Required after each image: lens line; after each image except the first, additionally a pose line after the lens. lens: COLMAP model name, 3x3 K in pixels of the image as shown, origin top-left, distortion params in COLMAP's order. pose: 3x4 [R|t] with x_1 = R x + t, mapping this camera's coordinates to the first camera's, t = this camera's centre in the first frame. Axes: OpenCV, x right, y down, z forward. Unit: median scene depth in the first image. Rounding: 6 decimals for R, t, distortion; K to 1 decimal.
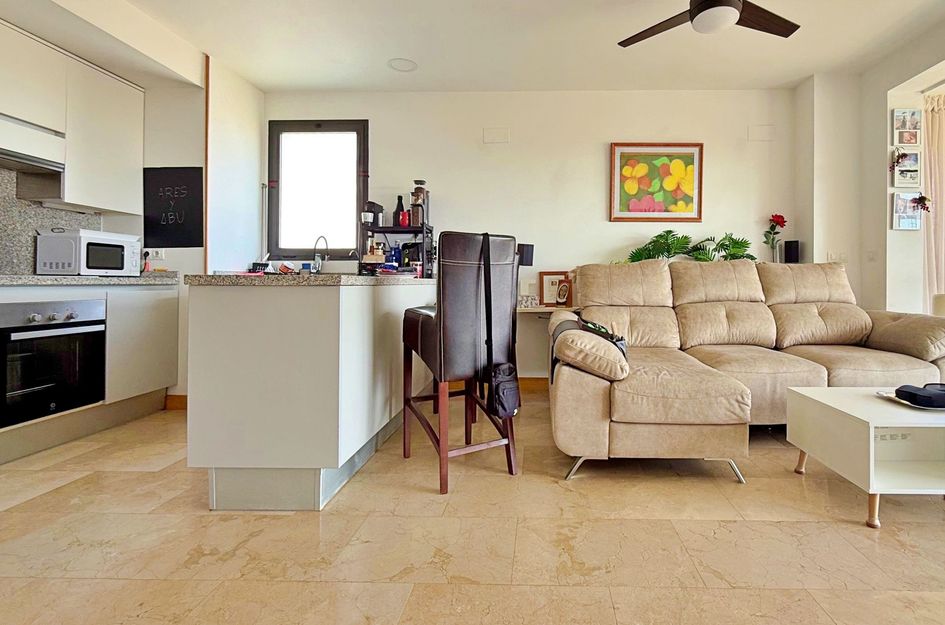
lens RADIAL K [[472.2, 0, 547.2], [0, 472.2, 283.8], [0, 0, 1]] dist [-0.000524, 0.000436]
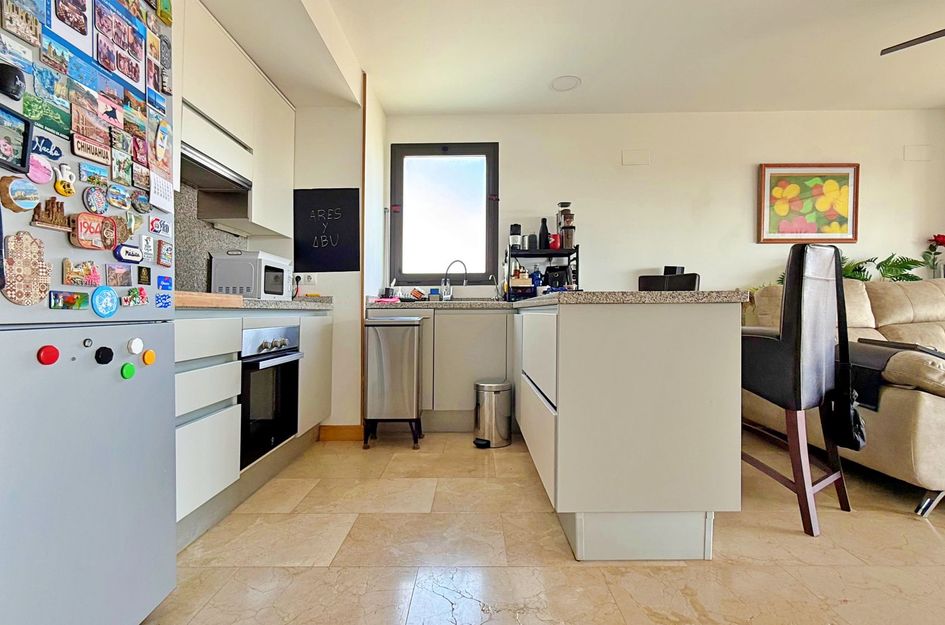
lens RADIAL K [[437.4, 0, 490.8], [0, 437.4, 311.3], [0, 0, 1]] dist [0.002440, -0.002790]
pose [[0.999762, -0.008331, 0.020178, -0.472593], [0.008418, 0.999956, -0.004225, 0.009984], [-0.020142, 0.004393, 0.999787, 0.101507]]
